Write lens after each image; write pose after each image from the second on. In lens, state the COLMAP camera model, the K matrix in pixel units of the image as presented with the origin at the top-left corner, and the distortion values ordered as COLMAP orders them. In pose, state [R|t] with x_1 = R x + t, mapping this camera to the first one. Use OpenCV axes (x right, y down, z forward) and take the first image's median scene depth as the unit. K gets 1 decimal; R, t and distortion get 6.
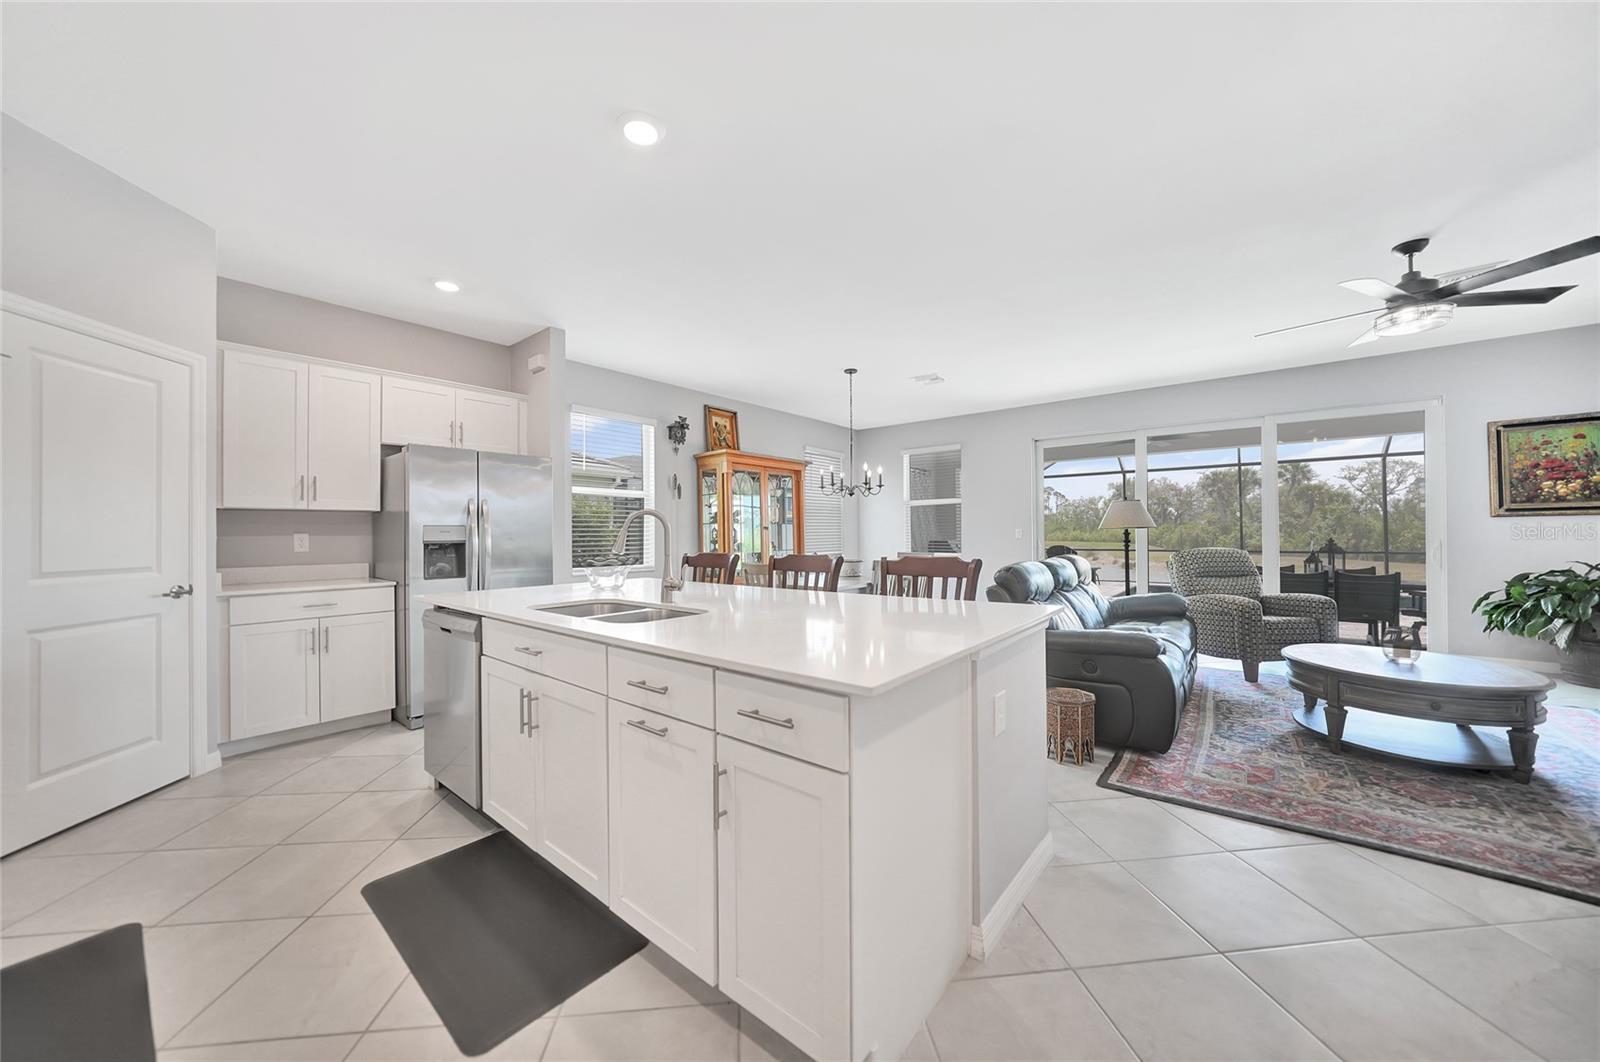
lens RADIAL K [[557.1, 0, 799.2], [0, 557.1, 530.1], [0, 0, 1]] dist [-0.028049, 0.005575]
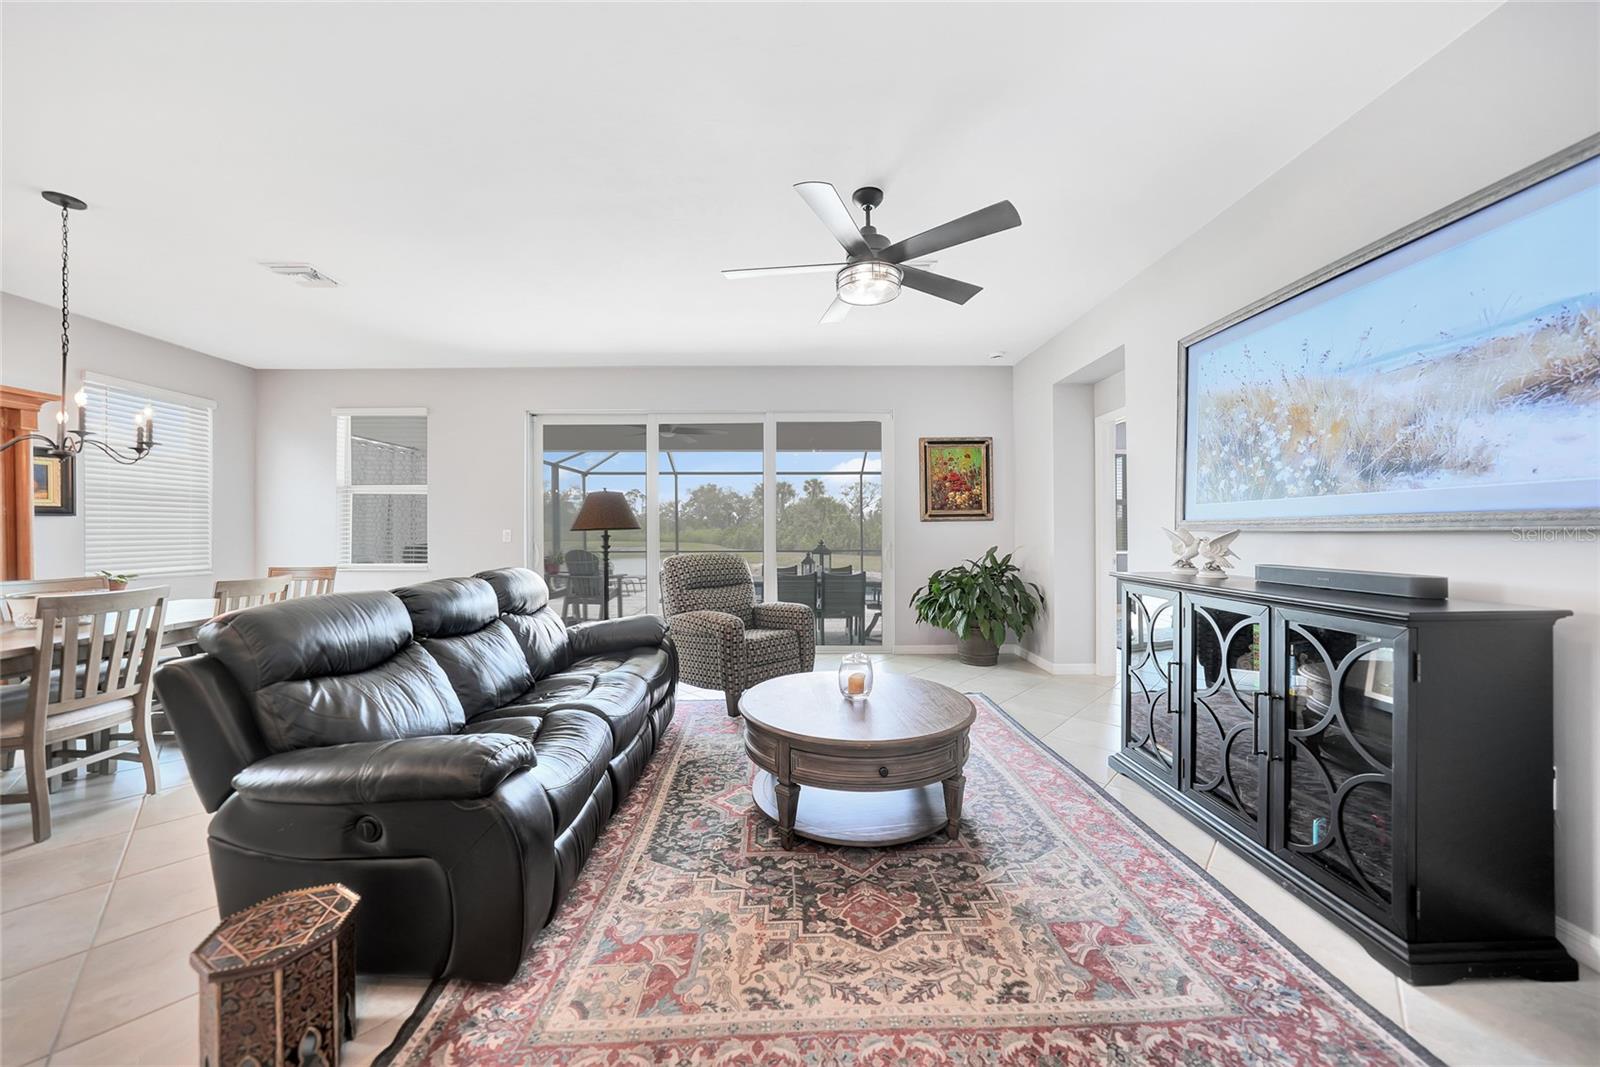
lens RADIAL K [[557.1, 0, 800.1], [0, 557.1, 531.5], [0, 0, 1]] dist [-0.028049, 0.005575]
pose [[0.760270, 0.004047, 0.649595, 0.412092], [-0.004987, 0.999987, -0.000393, -0.002395], [-0.649588, -0.002941, 0.760281, 0.344014]]
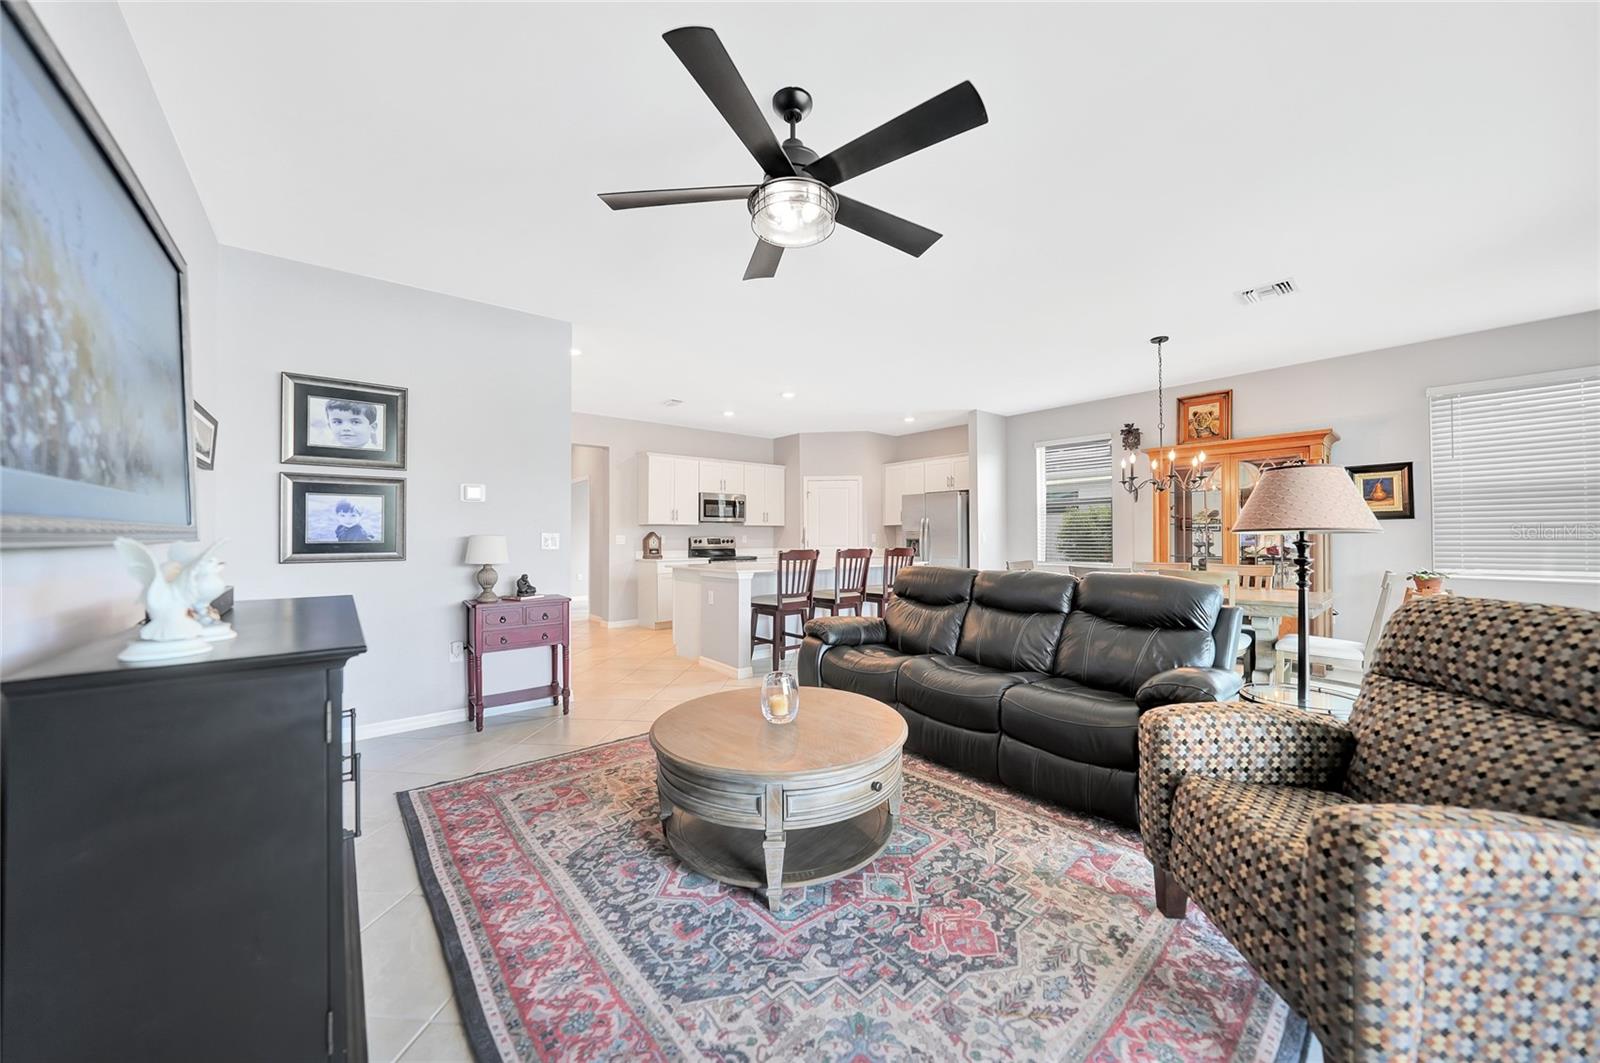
lens RADIAL K [[557.1, 0, 801.7], [0, 557.1, 527.4], [0, 0, 1]] dist [-0.028049, 0.005575]
pose [[-0.186319, -0.006953, -0.982465, 1.483428], [0.009932, 0.999911, -0.008960, -0.009266], [0.982439, -0.011427, -0.186234, 0.941288]]
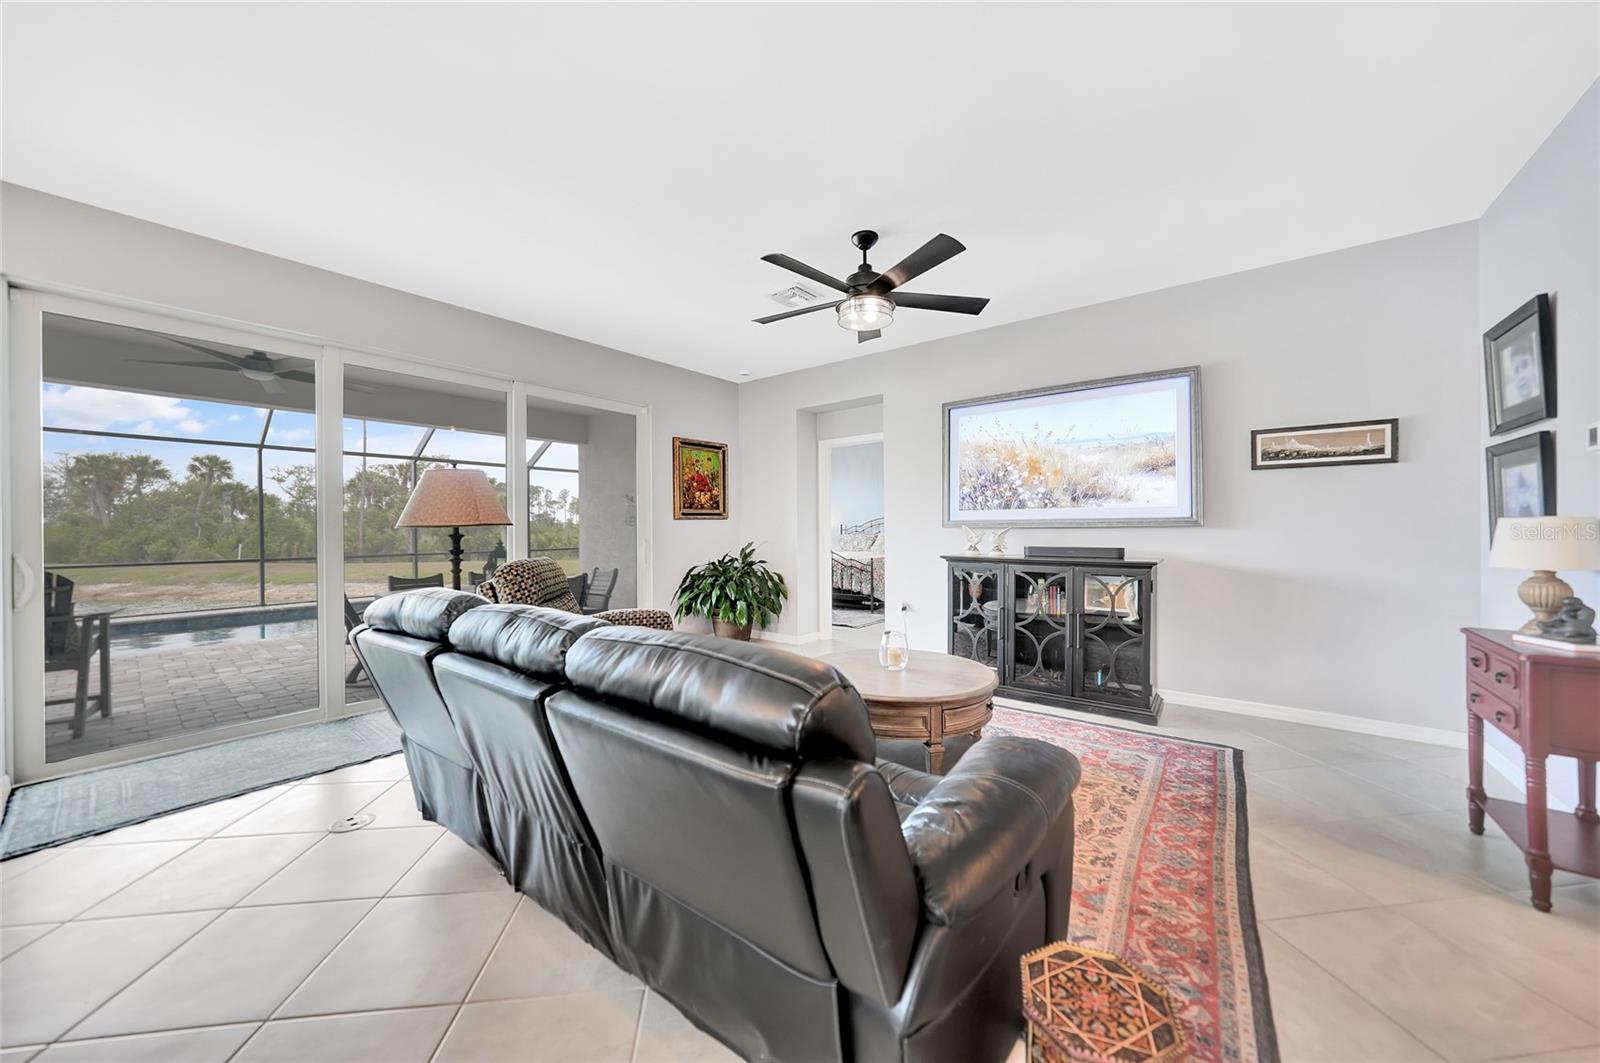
lens RADIAL K [[557.1, 0, 803.8], [0, 557.1, 529.8], [0, 0, 1]] dist [-0.028049, 0.005575]
pose [[-0.028743, 0.004736, 0.999576, 0.117692], [0.001442, 0.999988, -0.004697, 0.003816], [-0.999586, 0.001307, -0.028749, 0.951814]]
